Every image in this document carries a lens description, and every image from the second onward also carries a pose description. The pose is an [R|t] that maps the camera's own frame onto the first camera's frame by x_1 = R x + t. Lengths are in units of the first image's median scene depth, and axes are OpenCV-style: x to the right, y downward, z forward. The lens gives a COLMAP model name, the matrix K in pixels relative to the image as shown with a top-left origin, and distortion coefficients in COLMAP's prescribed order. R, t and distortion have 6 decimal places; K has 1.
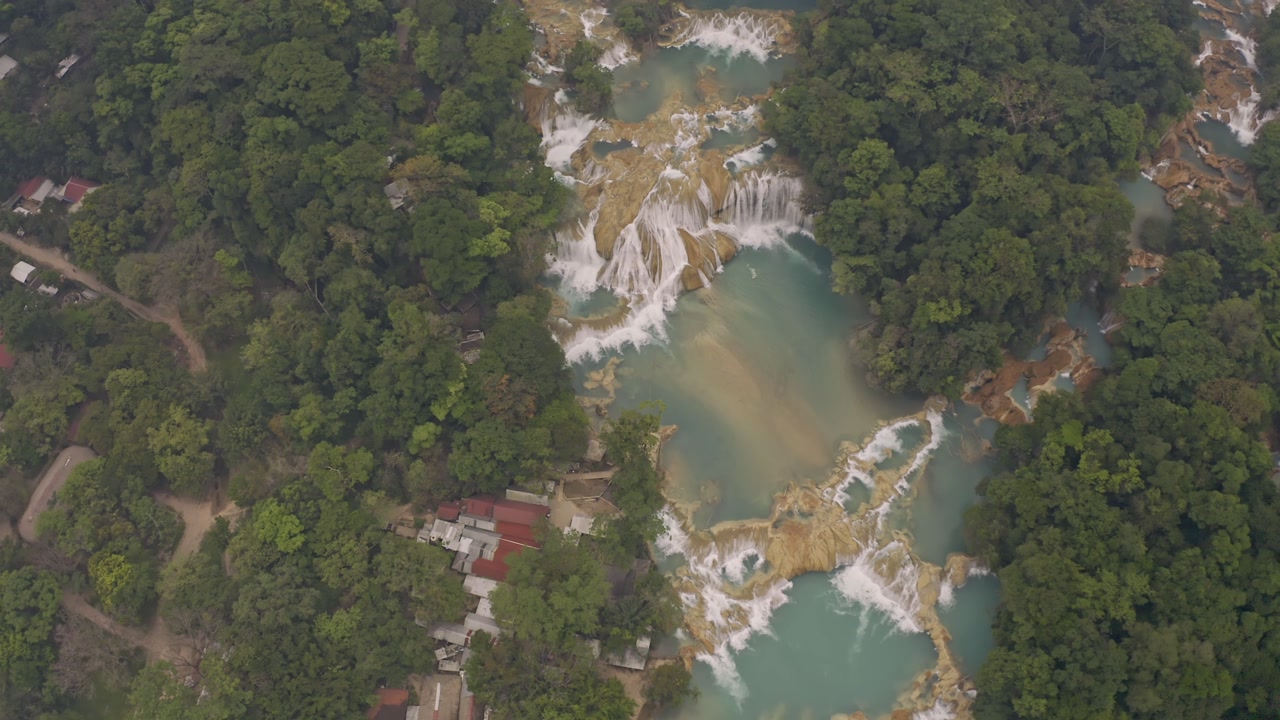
lens RADIAL K [[1093.7, 0, 636.1], [0, 1093.7, 354.7], [0, 0, 1]] dist [-0.166085, -0.010554]
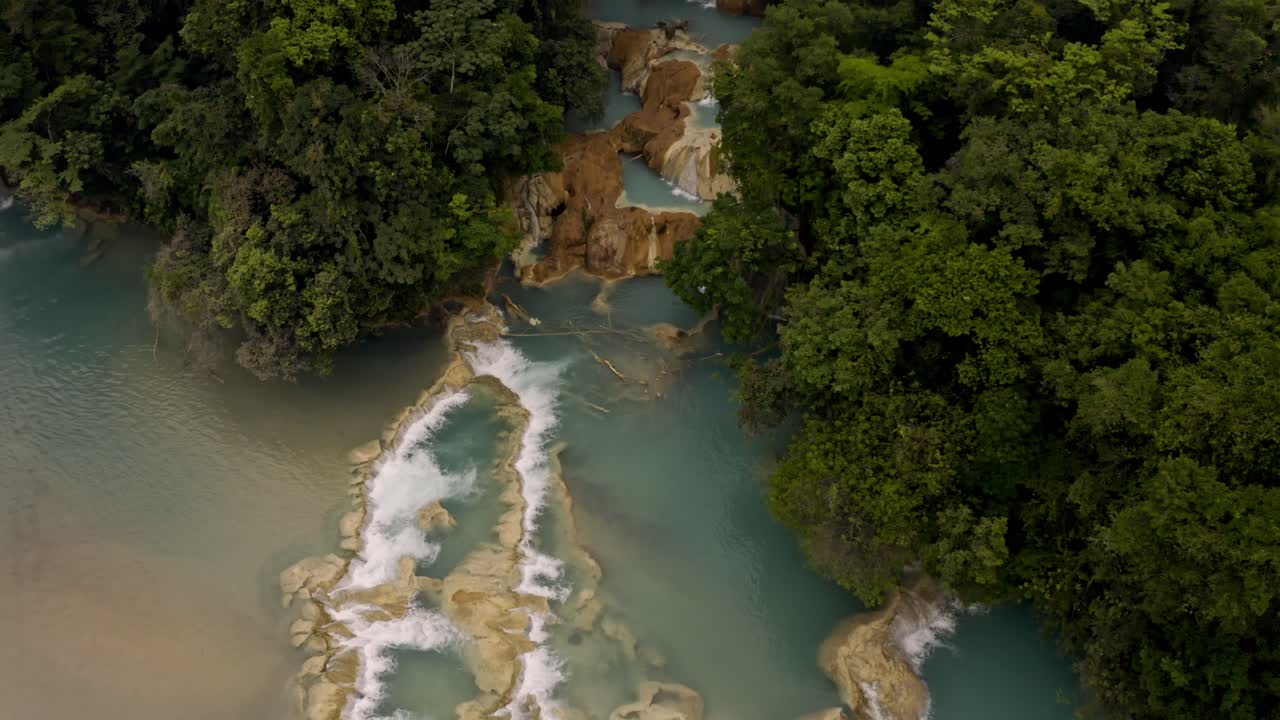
lens RADIAL K [[1093.7, 0, 649.6], [0, 1093.7, 352.4], [0, 0, 1]] dist [-0.166085, -0.010554]
pose [[0.727384, -0.498307, 0.471807, 0.139047], [0.597148, 0.798389, -0.077391, 0.098975], [-0.338121, 0.338032, 0.878299, 0.619977]]
